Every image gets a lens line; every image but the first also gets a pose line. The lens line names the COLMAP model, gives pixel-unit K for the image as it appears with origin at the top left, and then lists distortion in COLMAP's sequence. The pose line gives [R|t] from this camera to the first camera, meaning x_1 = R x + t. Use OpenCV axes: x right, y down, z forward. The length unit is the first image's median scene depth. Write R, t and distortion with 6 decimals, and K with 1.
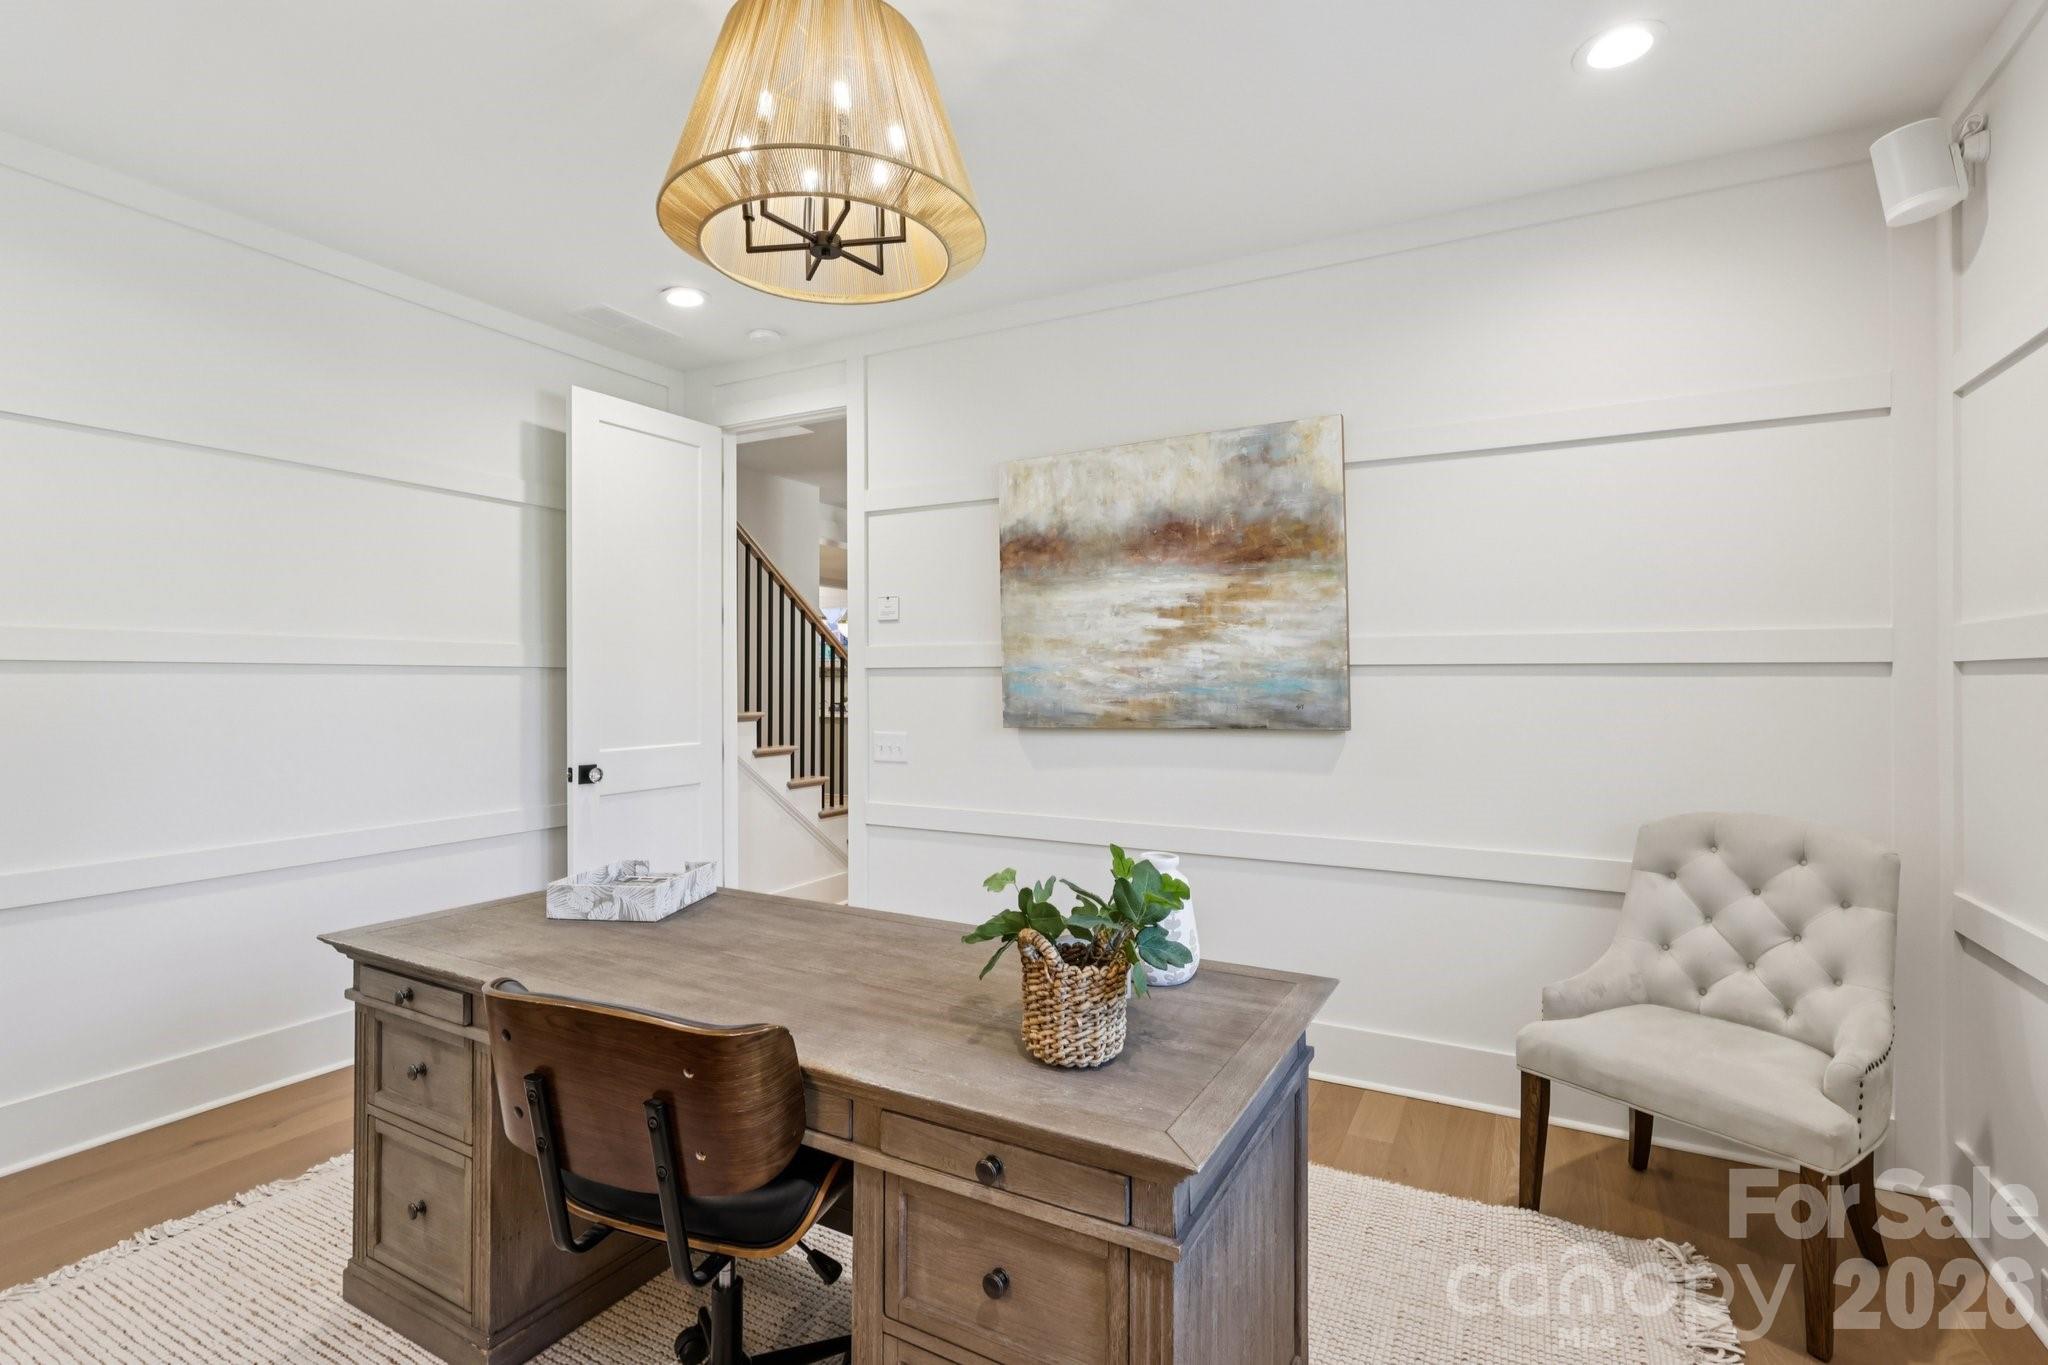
lens RADIAL K [[948.6, 0, 1019.7], [0, 948.6, 681.3], [0, 0, 1]] dist [-0.004120, 0.001743]
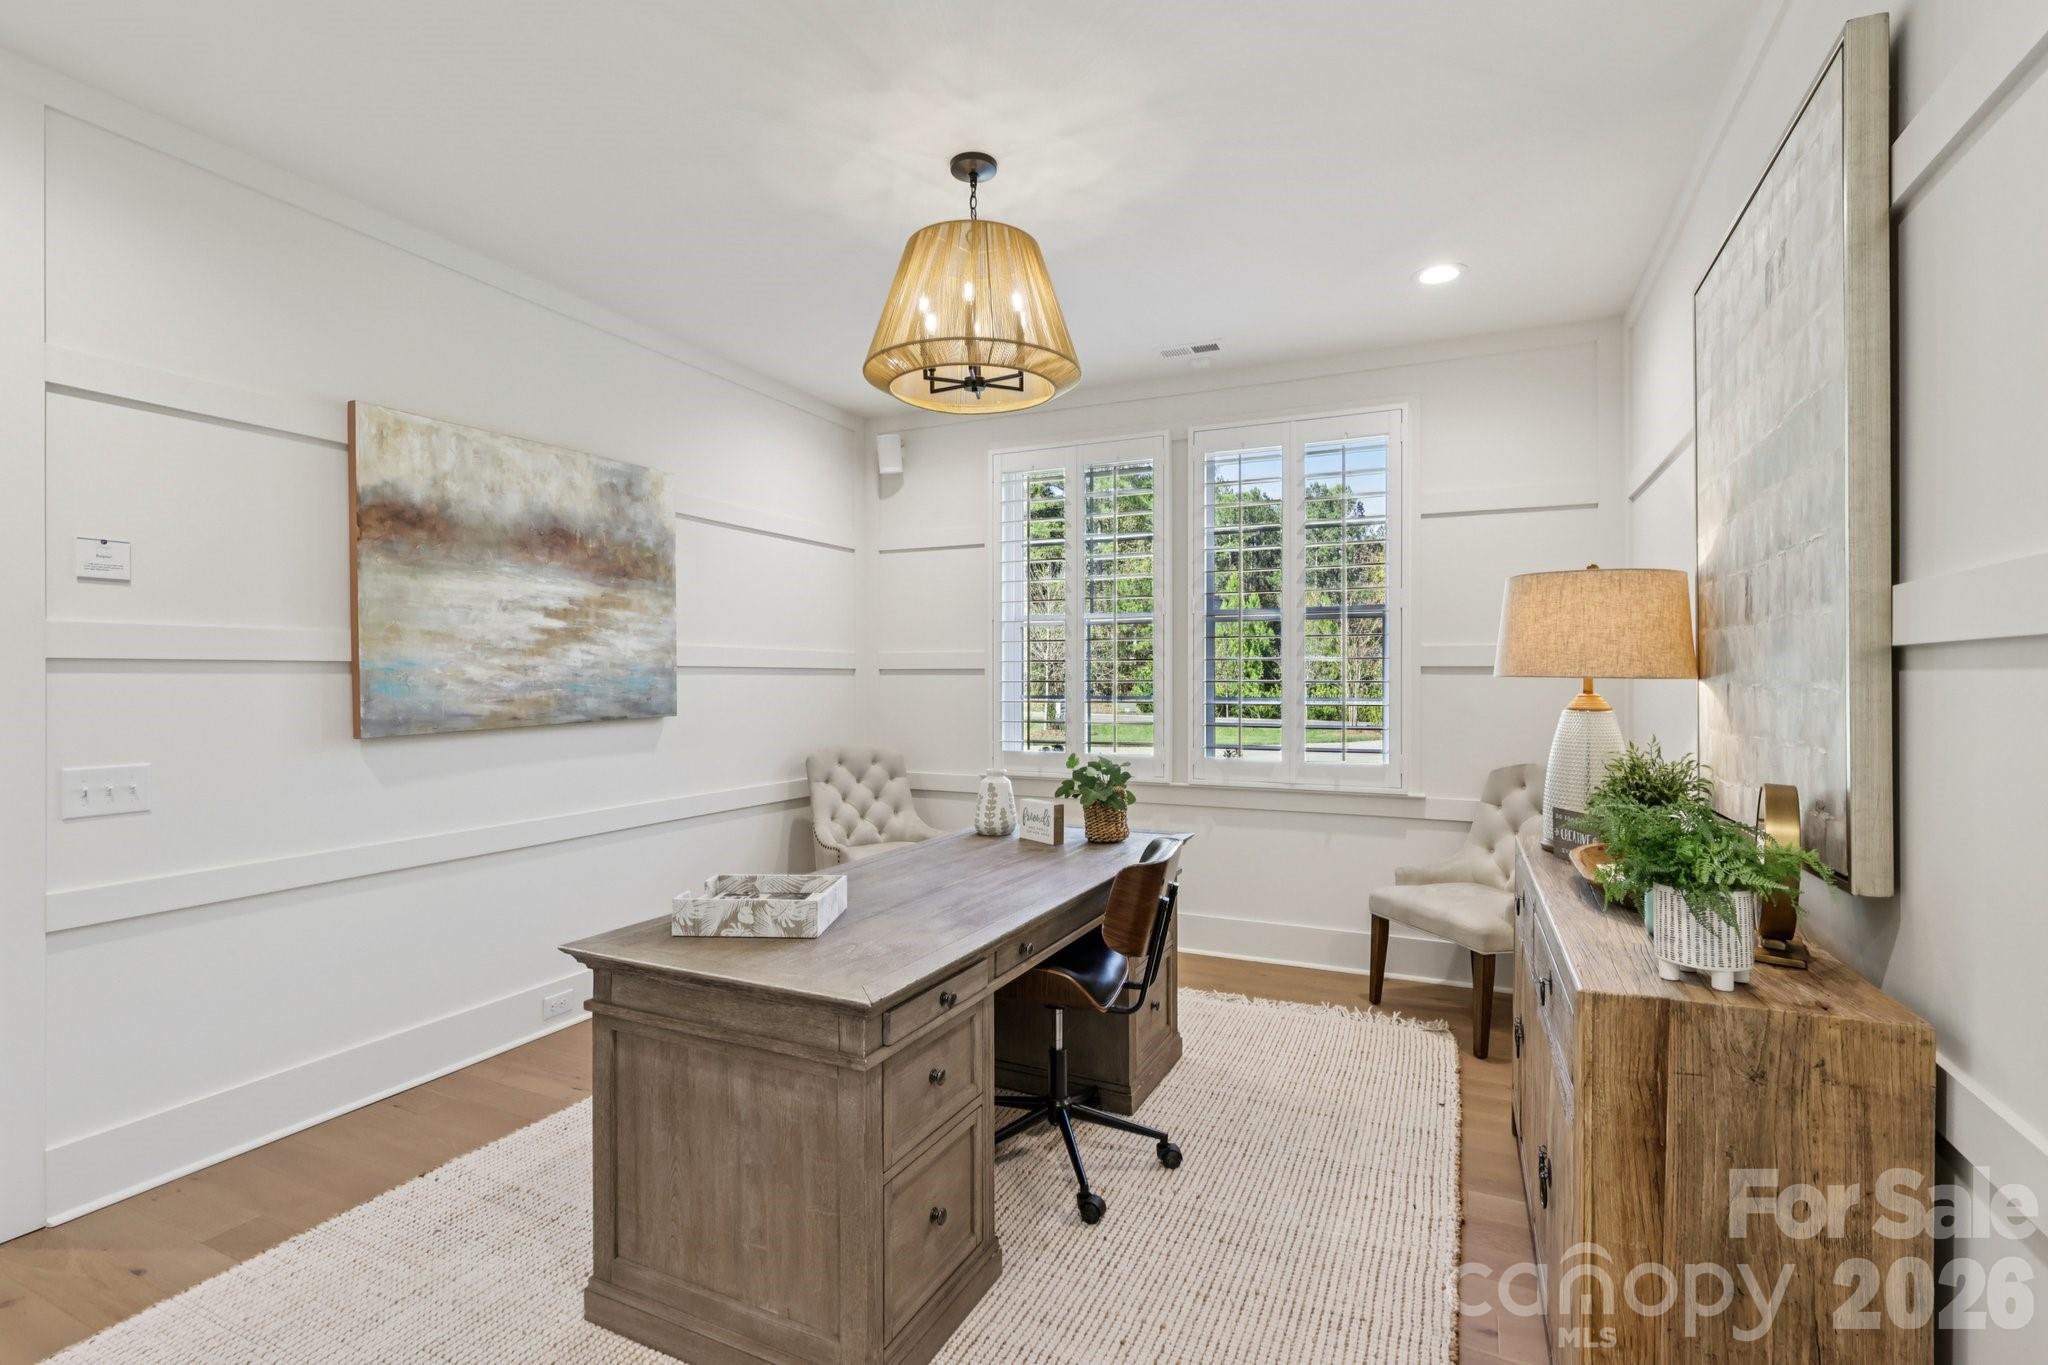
lens RADIAL K [[948.6, 0, 1015.7], [0, 948.6, 680.9], [0, 0, 1]] dist [-0.004120, 0.001743]
pose [[-0.048661, -0.004479, 0.998805, -0.905542], [0.002842, 0.999985, 0.004623, -0.001516], [-0.998811, 0.003063, -0.048648, 0.542089]]
